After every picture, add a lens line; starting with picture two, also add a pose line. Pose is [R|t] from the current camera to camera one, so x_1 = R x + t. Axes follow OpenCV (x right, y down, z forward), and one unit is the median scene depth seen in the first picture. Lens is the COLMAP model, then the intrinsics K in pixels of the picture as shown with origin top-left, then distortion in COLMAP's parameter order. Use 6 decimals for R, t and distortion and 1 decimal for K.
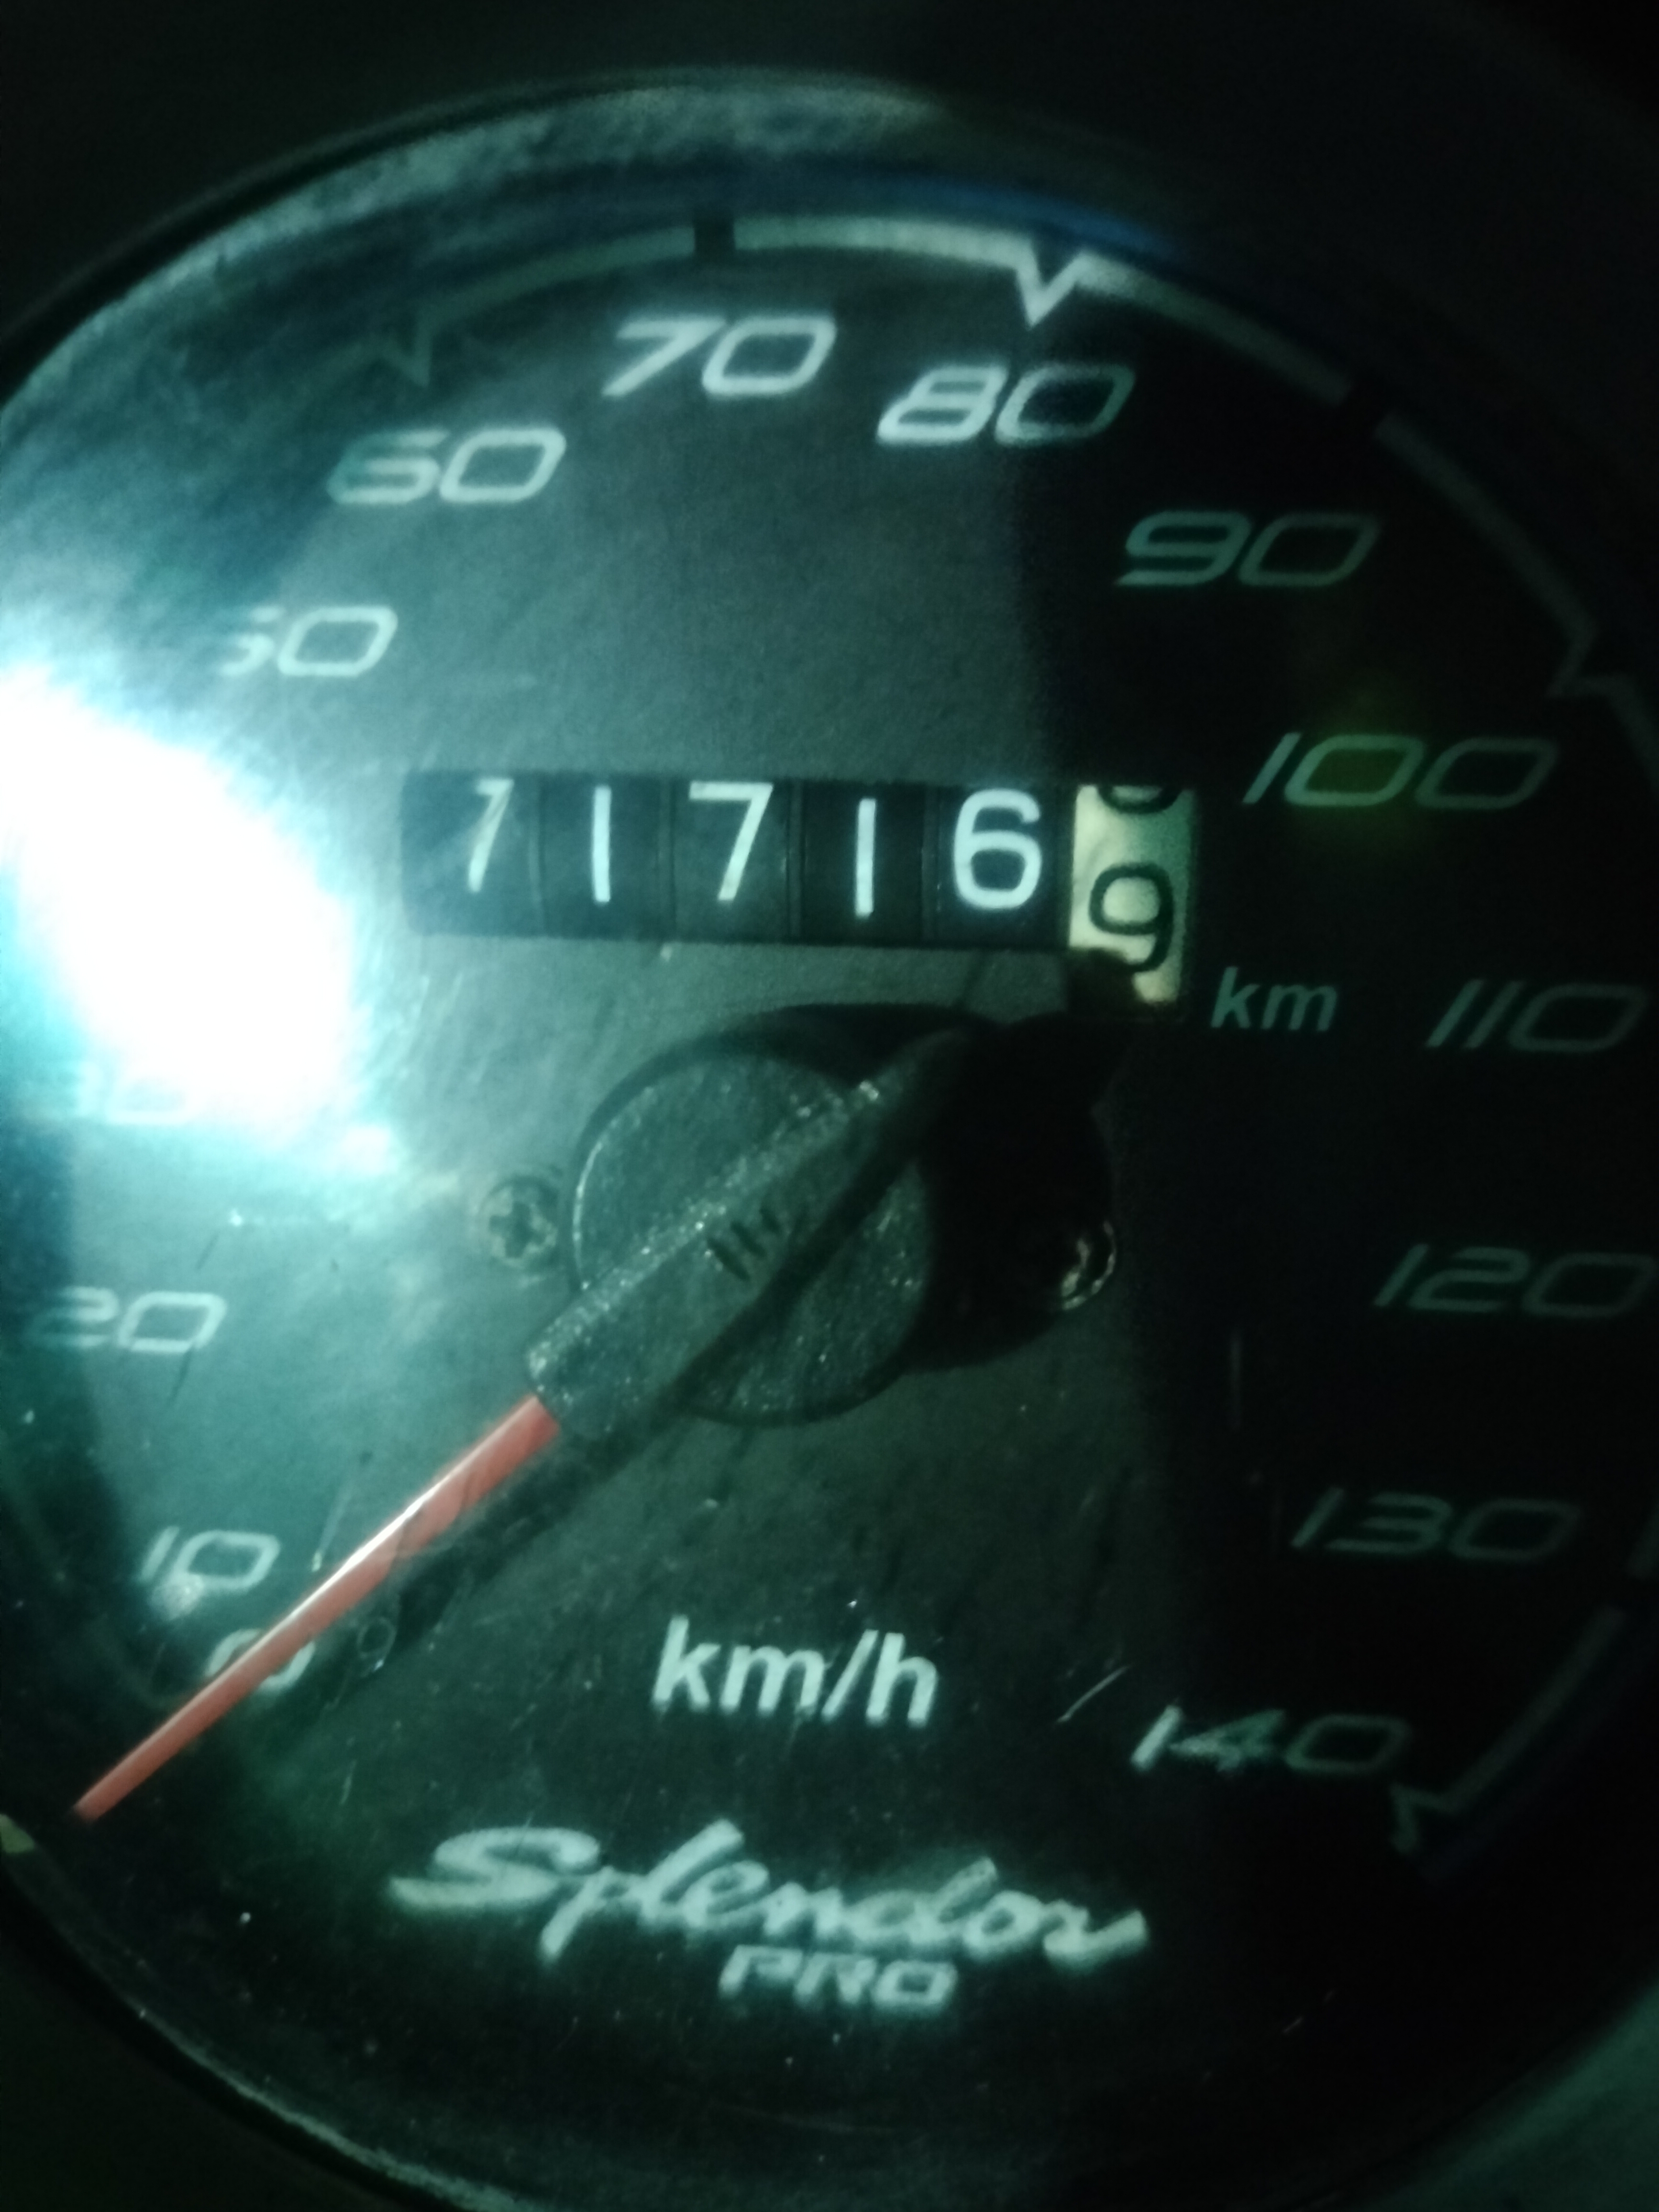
lens RADIAL K [[1920.3, 0, 813.5], [0, 1920.3, 1126.3], [0, 0, 1]] dist [-0.045674, -0.123084]
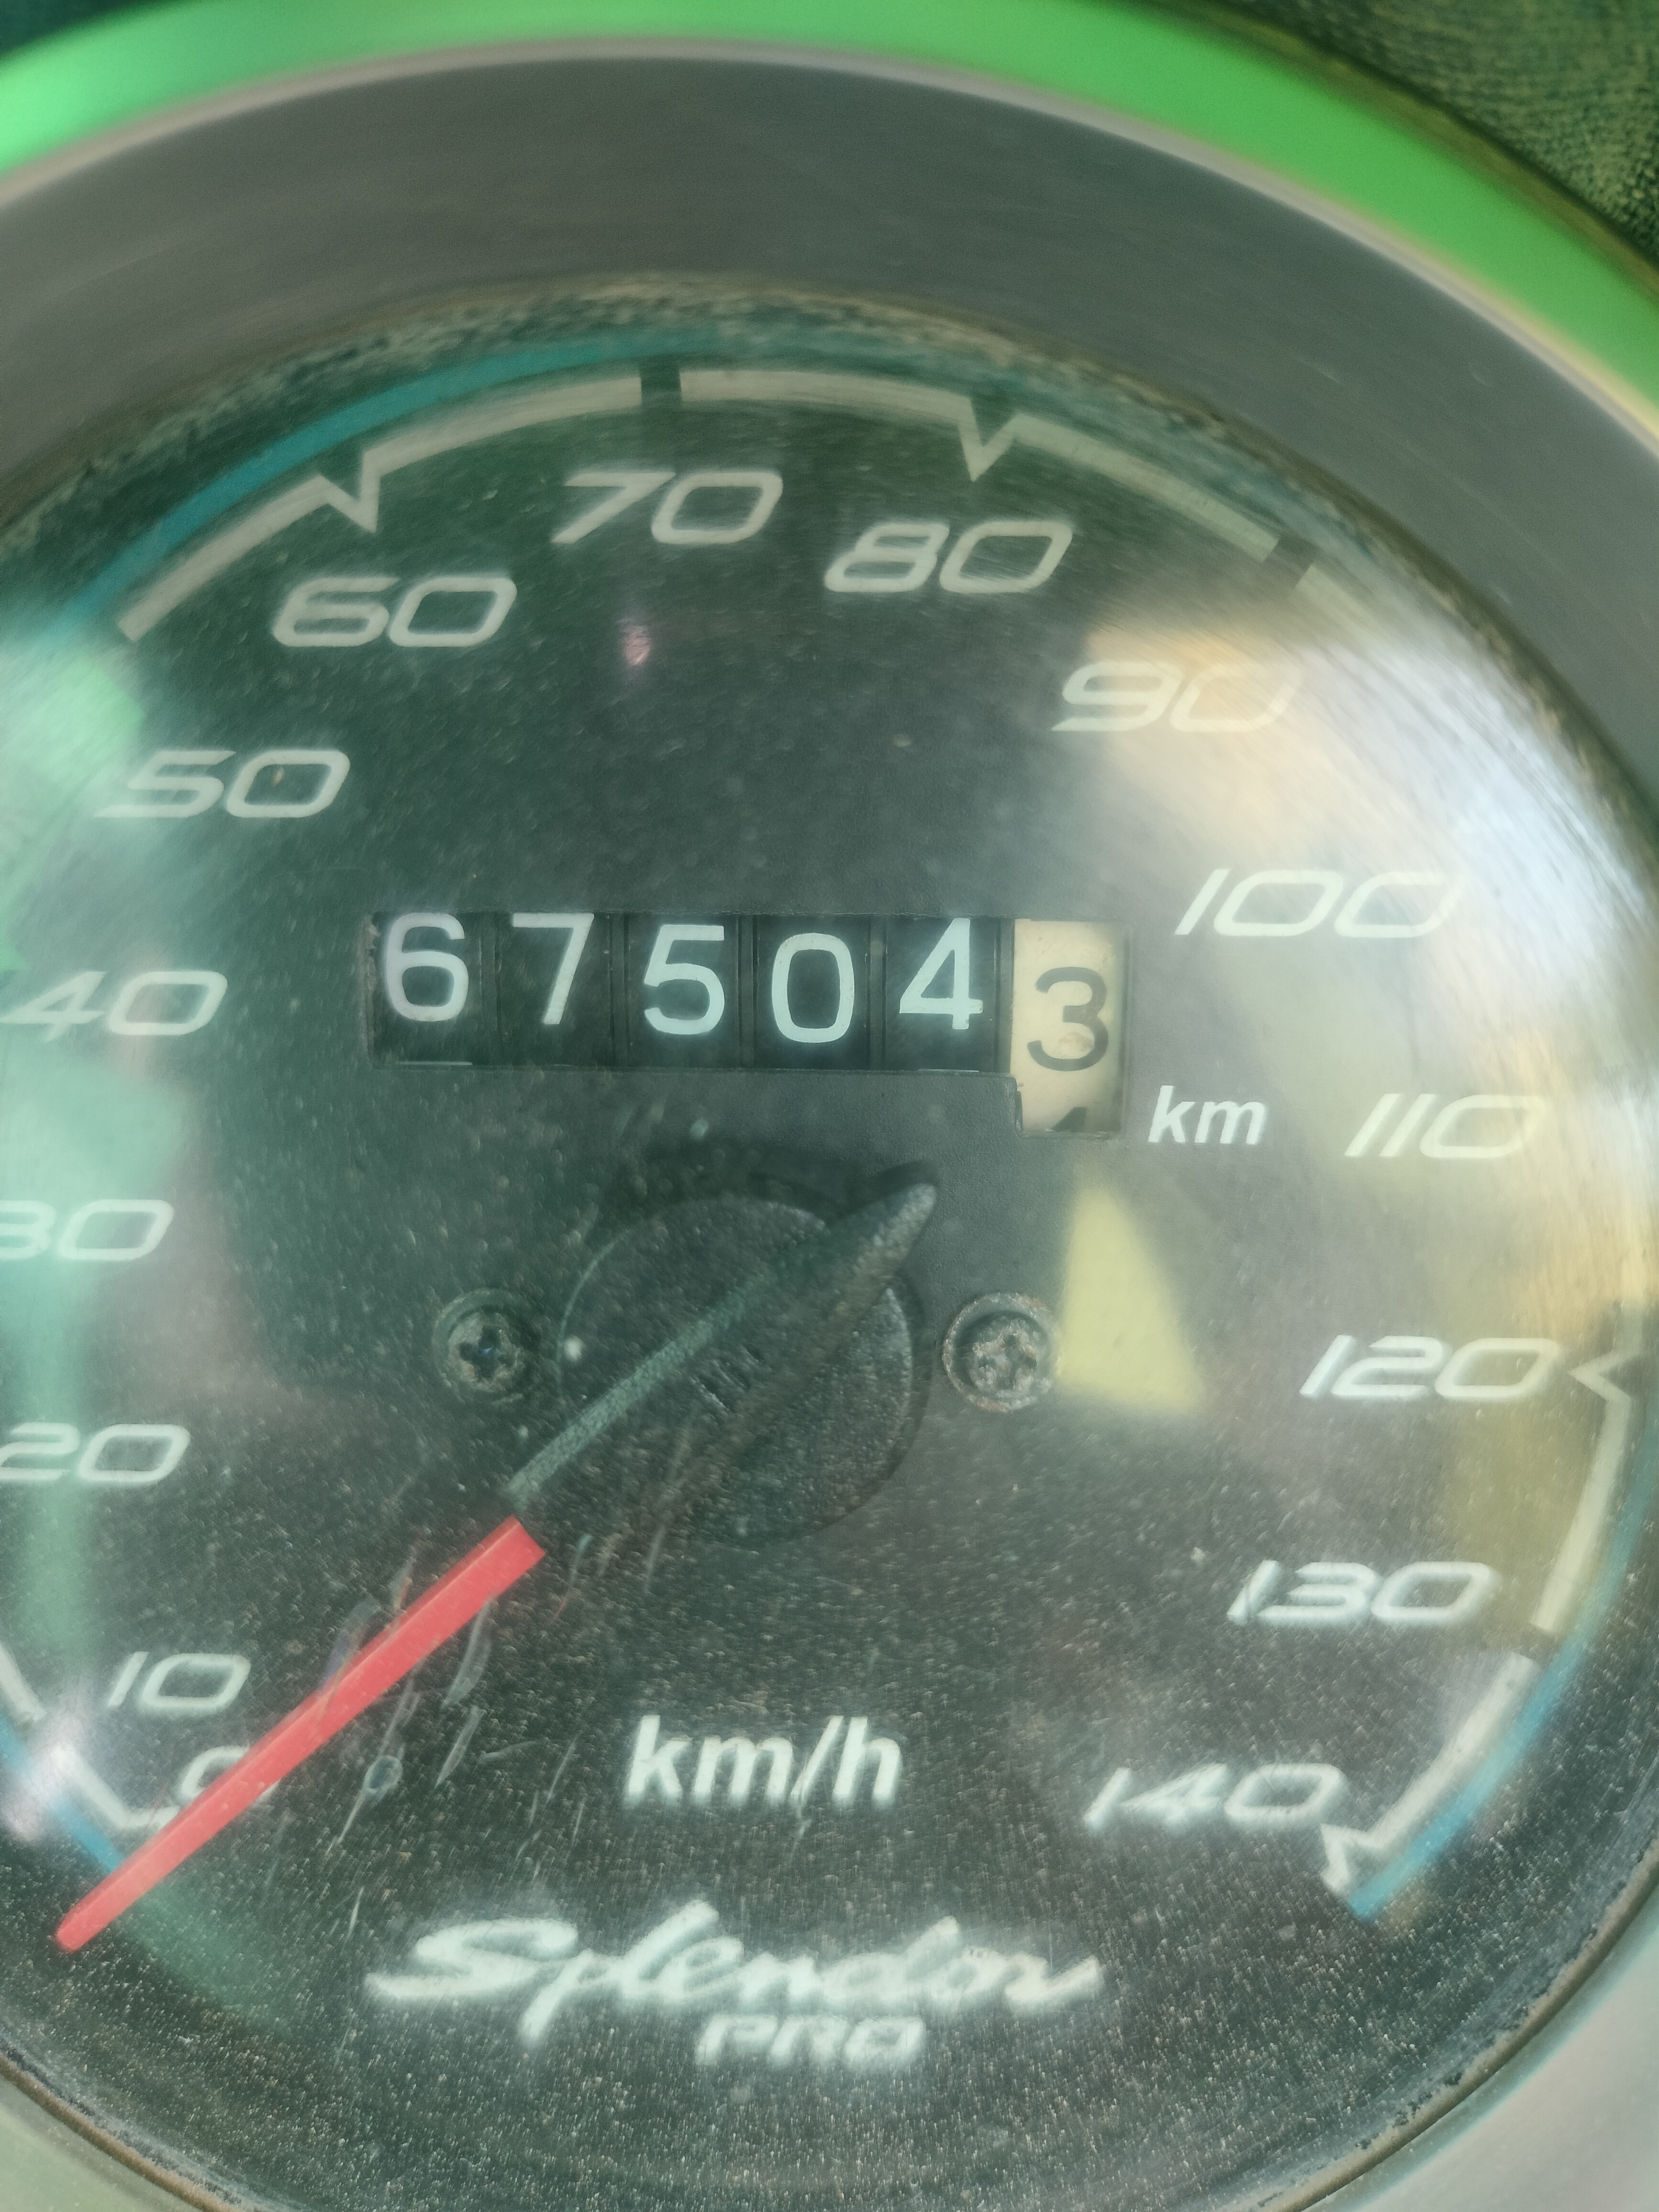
lens RADIAL K [[1920.3, 0, 822.3], [0, 1920.3, 1108.2], [0, 0, 1]] dist [-0.045674, -0.123084]
pose [[0.993136, -0.032683, 0.112310, -0.084587], [0.030318, 0.999282, 0.022704, -0.093381], [-0.112972, -0.019143, 0.993414, -0.031907]]
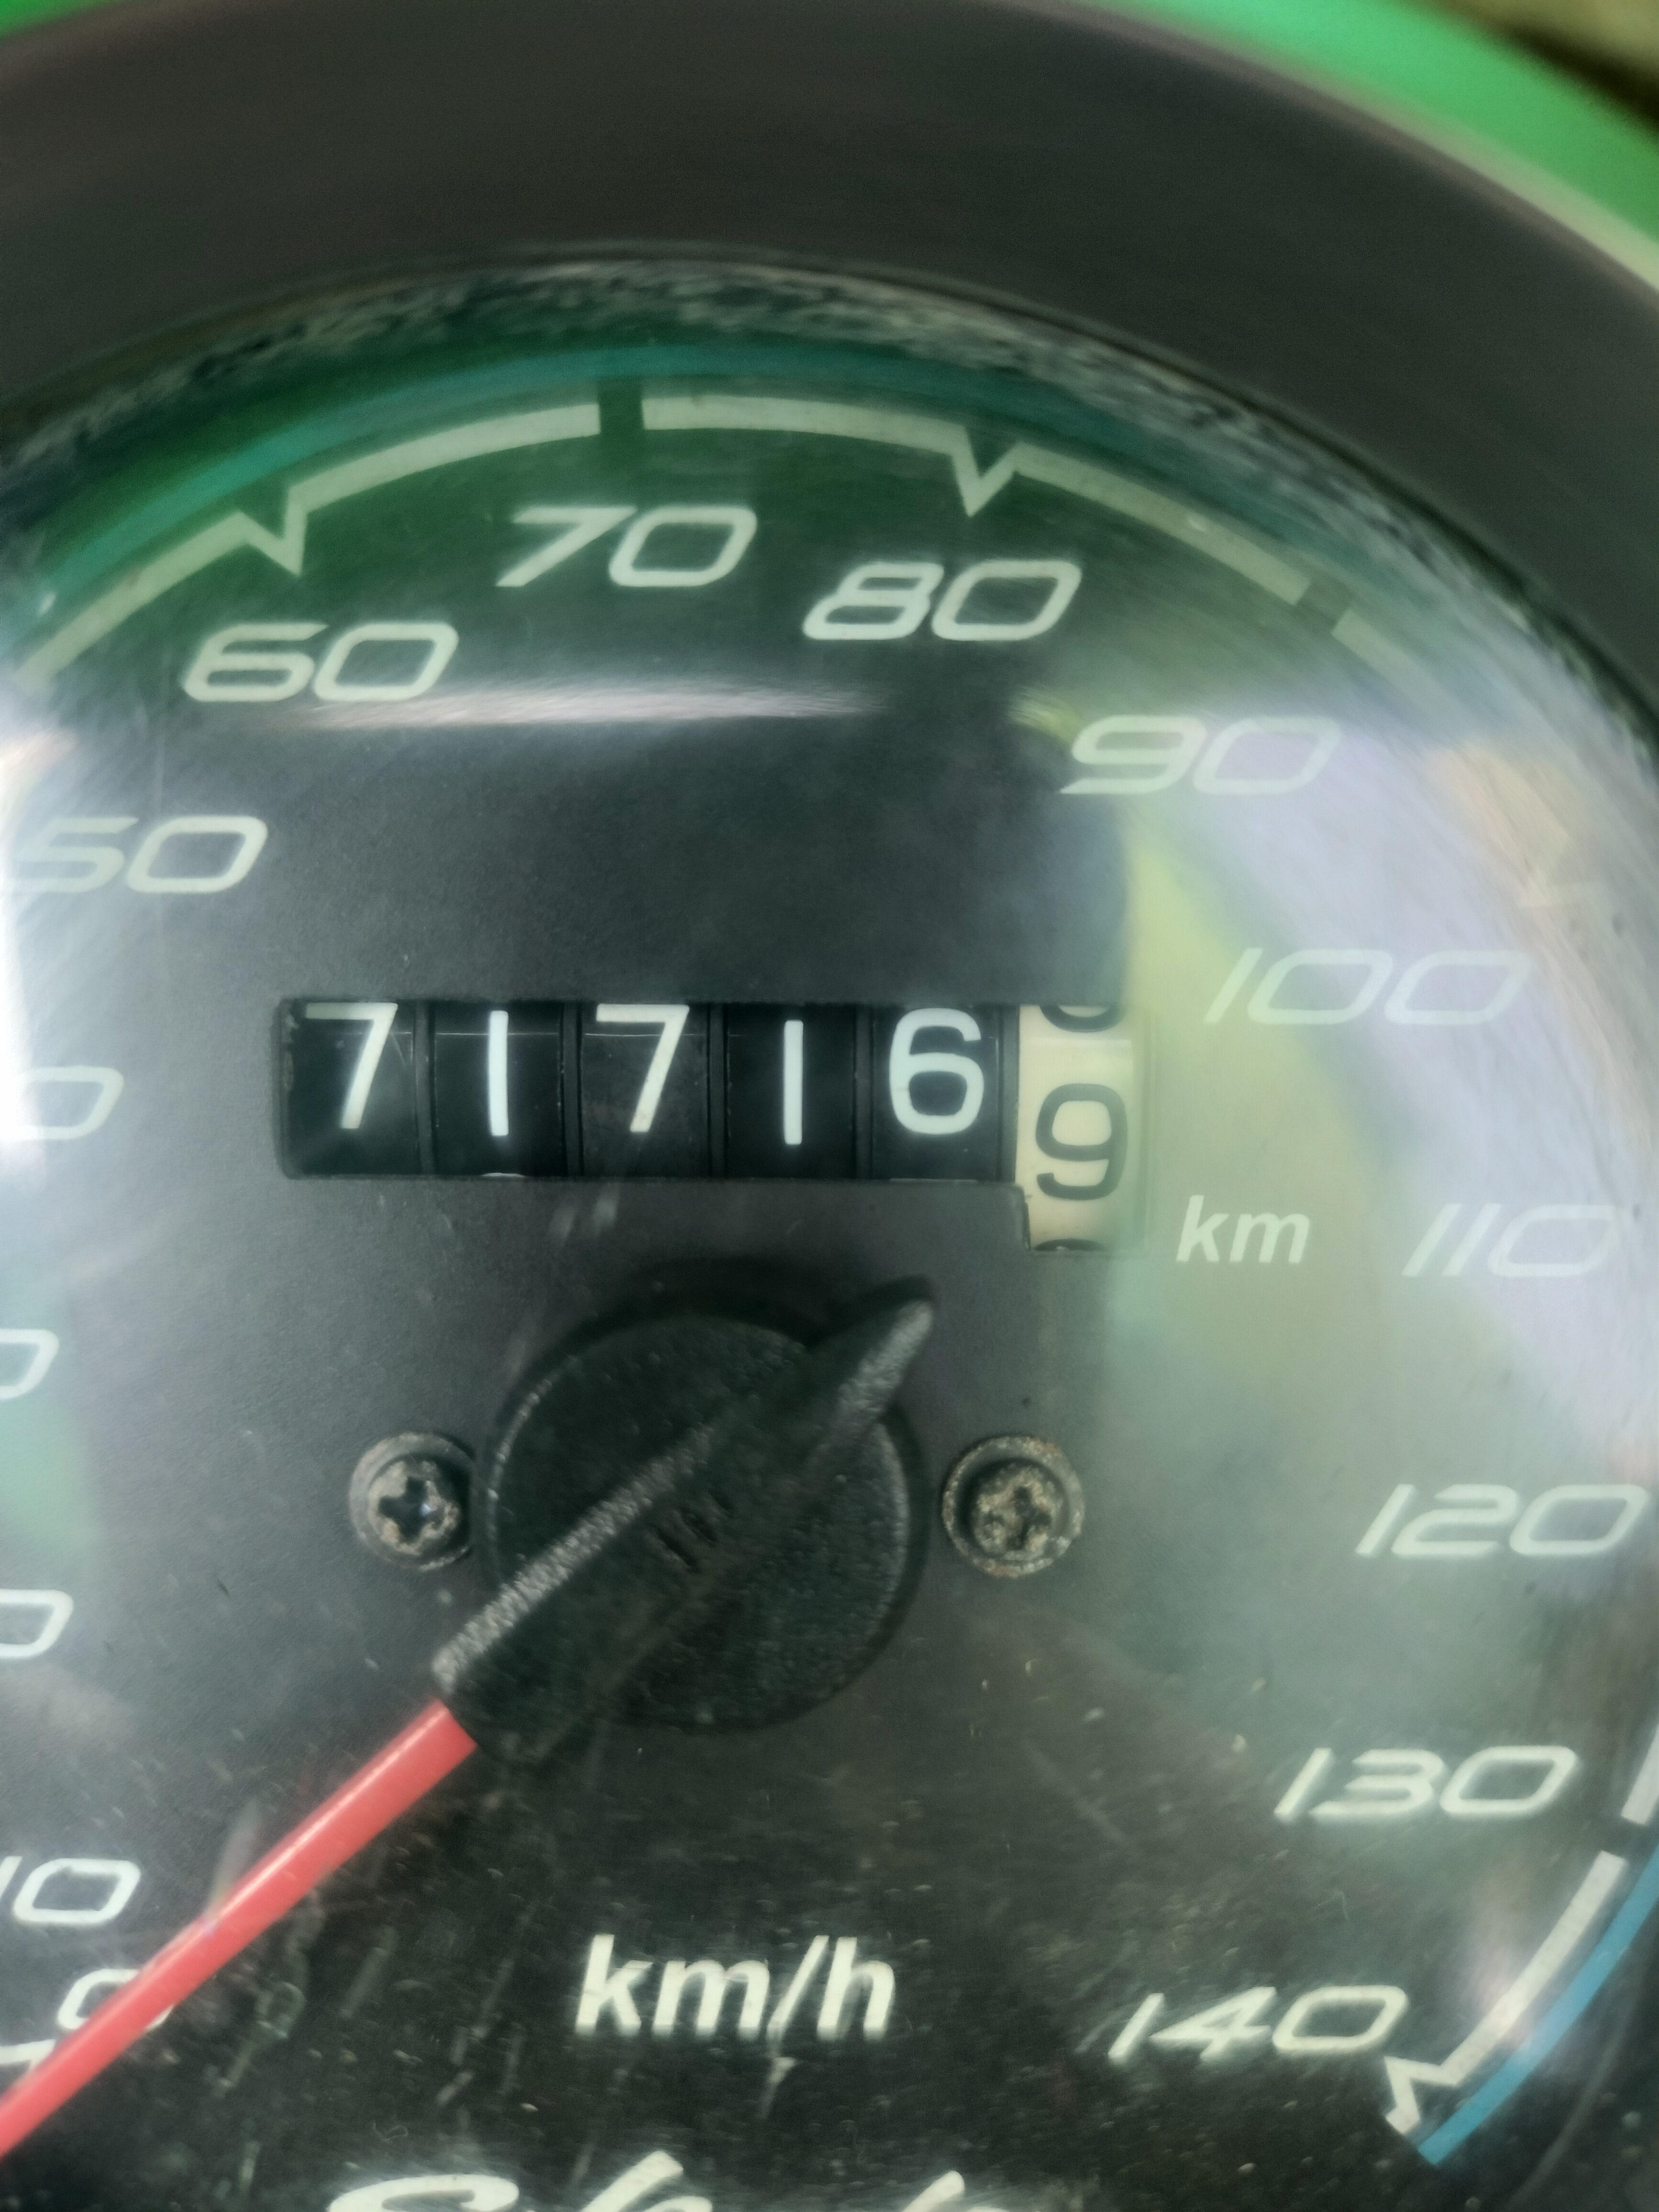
lens RADIAL K [[1920.3, 0, 821.5], [0, 1920.3, 1102.7], [0, 0, 1]] dist [-0.045674, -0.123084]
pose [[0.992386, -0.023836, 0.120840, -0.068000], [0.032574, 0.996954, -0.070860, -0.063573], [-0.118783, 0.074257, 0.990140, 0.090095]]
